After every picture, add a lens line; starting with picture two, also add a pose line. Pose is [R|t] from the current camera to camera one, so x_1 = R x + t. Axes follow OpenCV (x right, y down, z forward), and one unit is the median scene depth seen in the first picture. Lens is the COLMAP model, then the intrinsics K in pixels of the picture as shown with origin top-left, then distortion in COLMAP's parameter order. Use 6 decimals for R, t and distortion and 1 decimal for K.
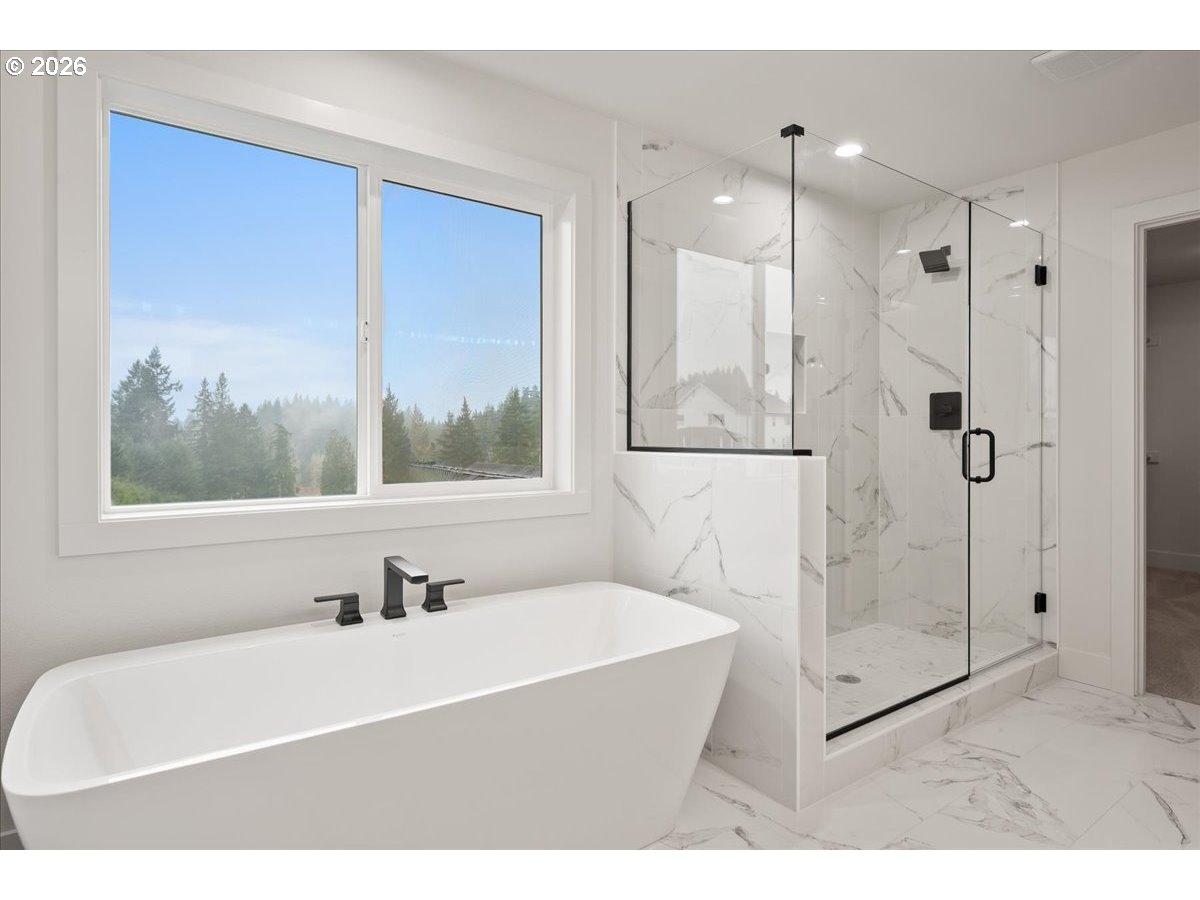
lens RADIAL K [[656.4, 0, 602.0], [0, 656.4, 438.9], [0, 0, 1]] dist [0.000280, -0.001304]
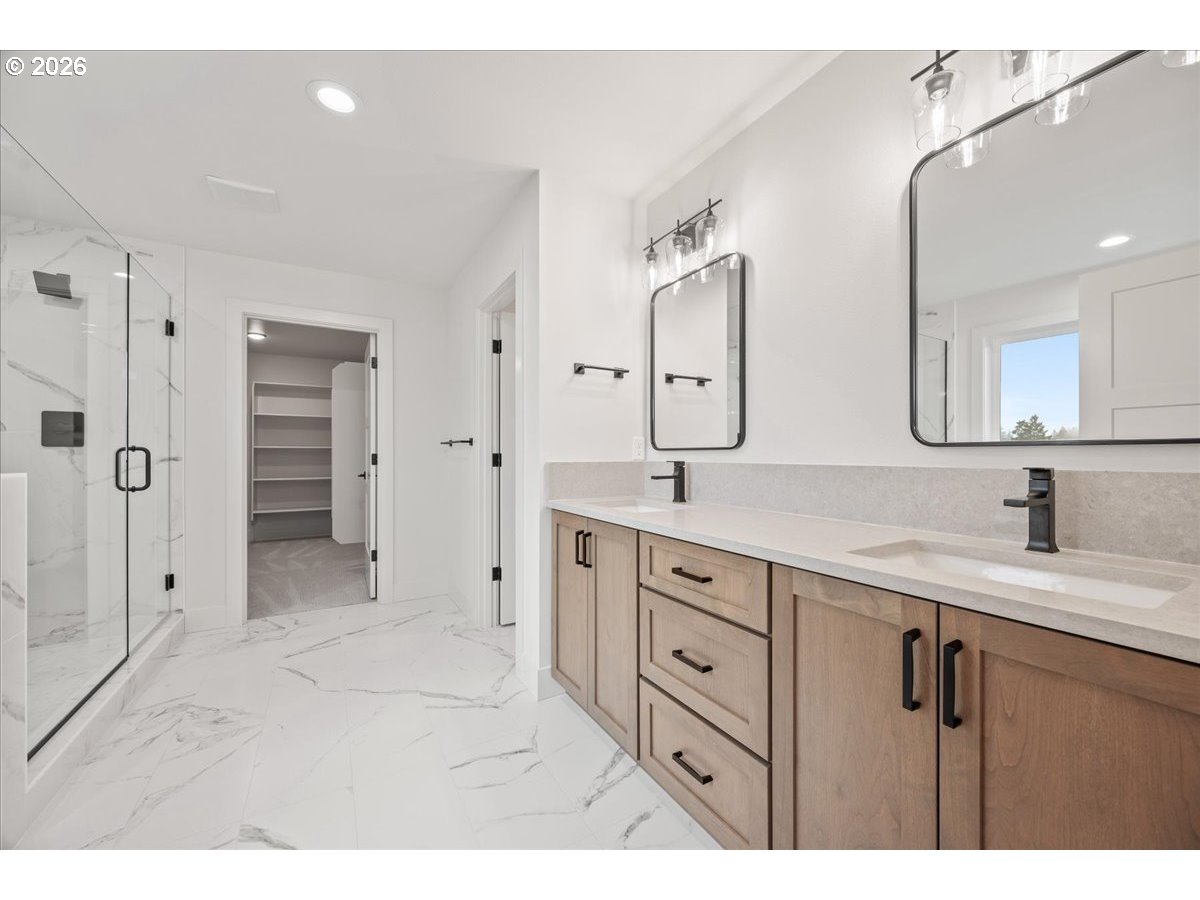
lens RADIAL K [[473.2, 0, 598.9], [0, 473.2, 454.4], [0, 0, 1]] dist [-0.000221, -0.000090]
pose [[0.099825, -0.002824, 0.995001, -0.187376], [0.004236, 0.999988, 0.002413, 0.000757], [-0.994996, 0.003974, 0.099836, 0.073387]]
